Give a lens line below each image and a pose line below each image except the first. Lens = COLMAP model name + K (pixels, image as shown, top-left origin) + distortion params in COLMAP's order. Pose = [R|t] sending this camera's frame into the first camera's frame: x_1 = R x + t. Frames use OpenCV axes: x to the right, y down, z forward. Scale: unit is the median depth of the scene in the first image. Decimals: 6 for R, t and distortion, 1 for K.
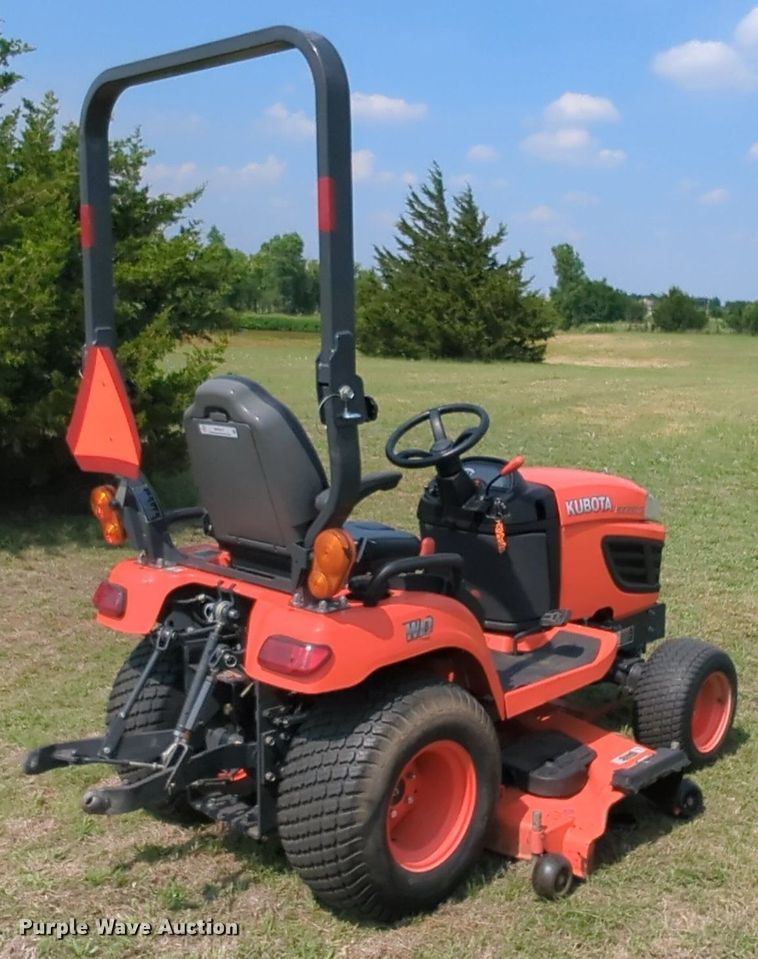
lens RADIAL K [[1262.0, 0, 379.0], [0, 1262.0, 479.5], [0, 0, 1]] dist [0.023800, 0.007508]
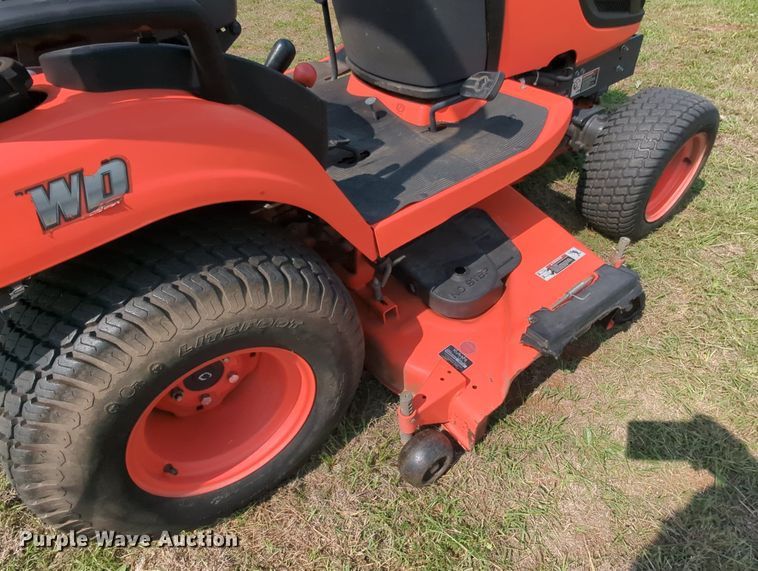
lens RADIAL K [[473.5, 0, 379.0], [0, 473.5, 285.5], [0, 0, 1]] dist [0.000536, -0.001389]
pose [[0.980941, 0.051193, -0.187439, 0.137780], [0.067072, 0.816160, 0.573920, 0.045885], [0.182361, -0.575554, 0.797171, 0.712854]]
